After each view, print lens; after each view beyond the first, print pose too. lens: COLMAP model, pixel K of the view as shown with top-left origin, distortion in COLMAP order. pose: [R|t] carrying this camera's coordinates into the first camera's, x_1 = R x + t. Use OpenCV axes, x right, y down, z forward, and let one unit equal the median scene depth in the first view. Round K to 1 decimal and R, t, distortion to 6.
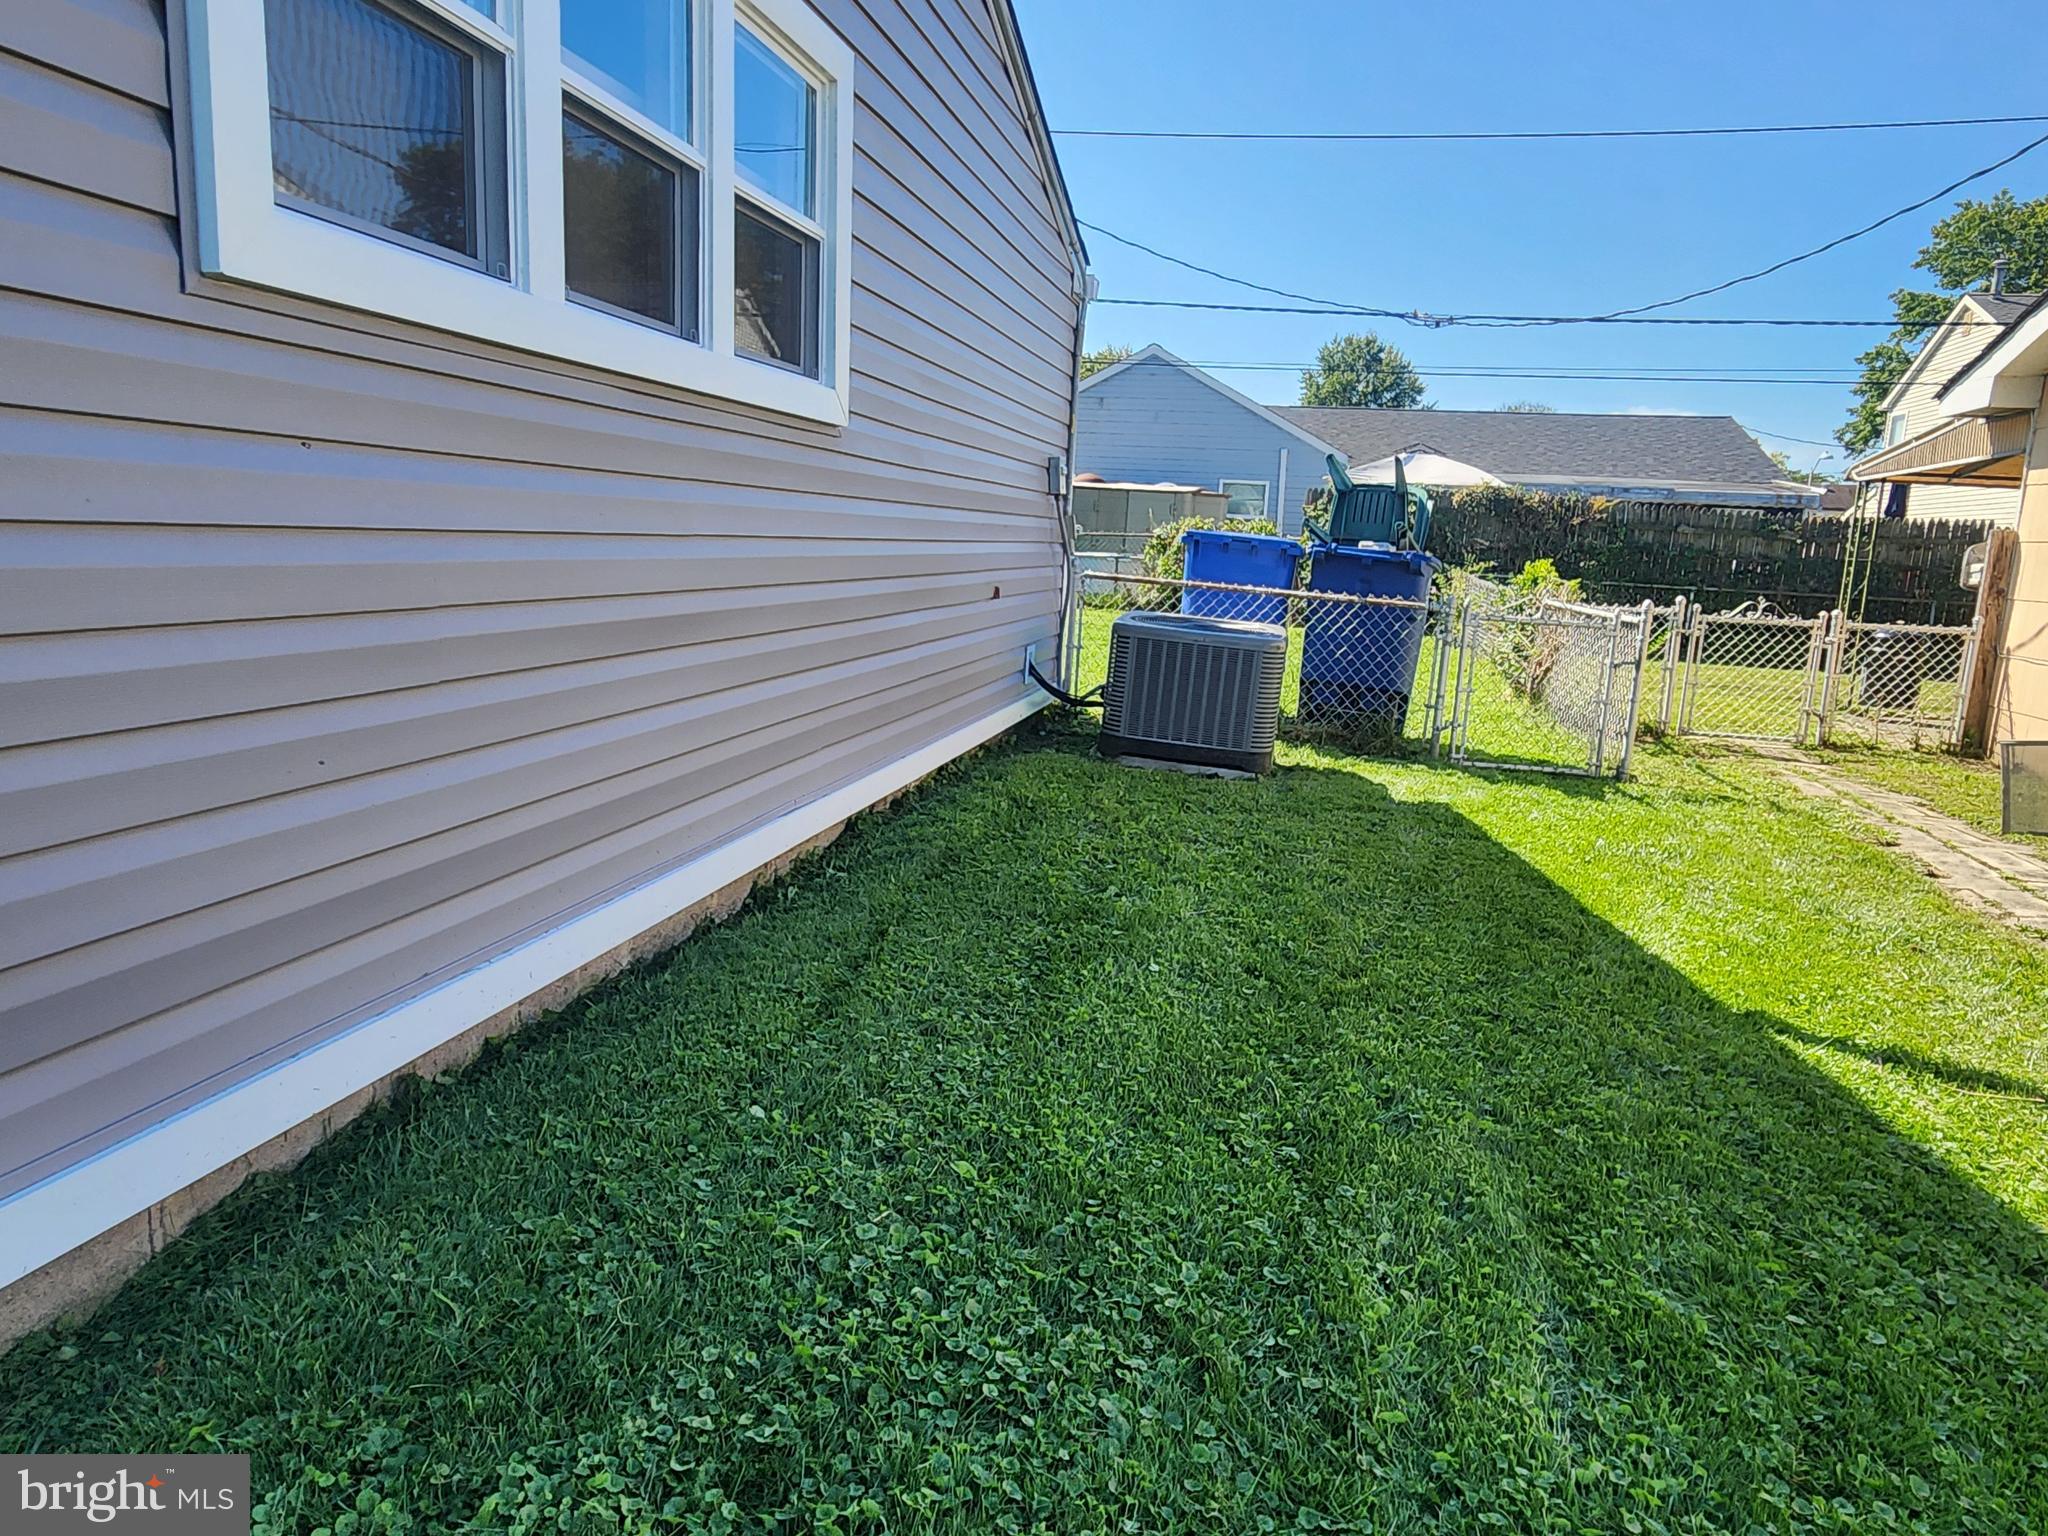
lens RADIAL K [[1464.9, 0, 1024.0], [0, 1464.9, 768.0], [0, 0, 1]] dist [0.044097, 0.000346]
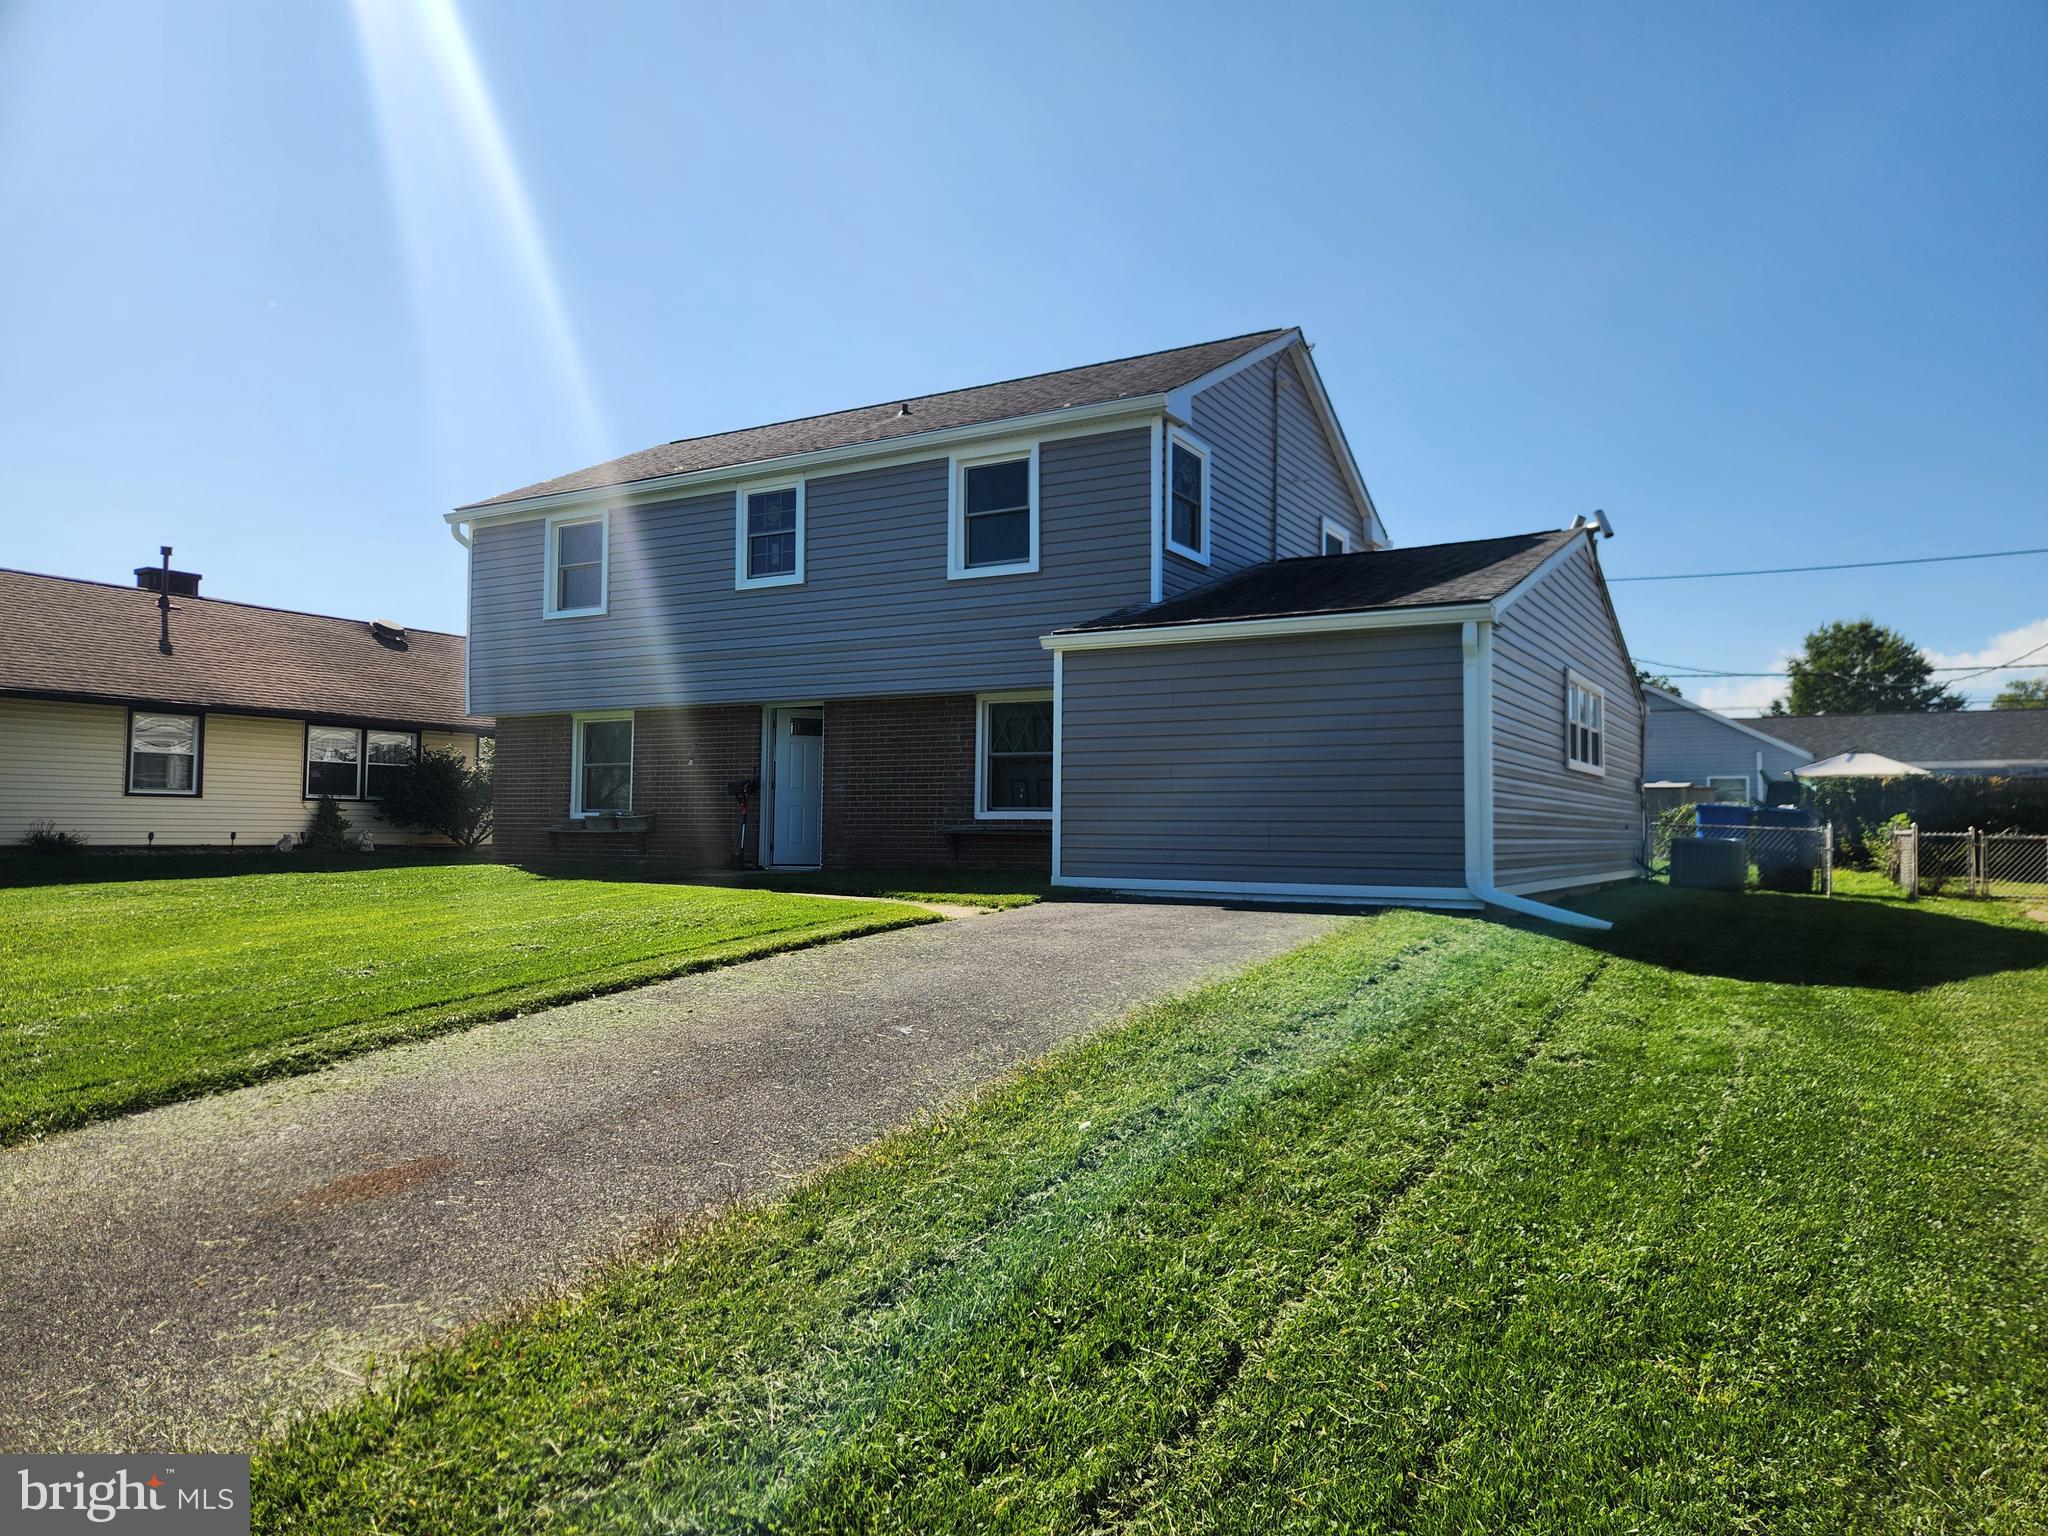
lens RADIAL K [[1397.8, 0, 1024.0], [0, 1397.8, 768.0], [0, 0, 1]] dist [0.000083, -0.000695]
pose [[0.946500, -0.057537, -0.317534, -0.149841], [-0.011058, 0.977616, -0.210105, 0.203942], [0.322515, 0.202376, 0.924677, -1.101351]]
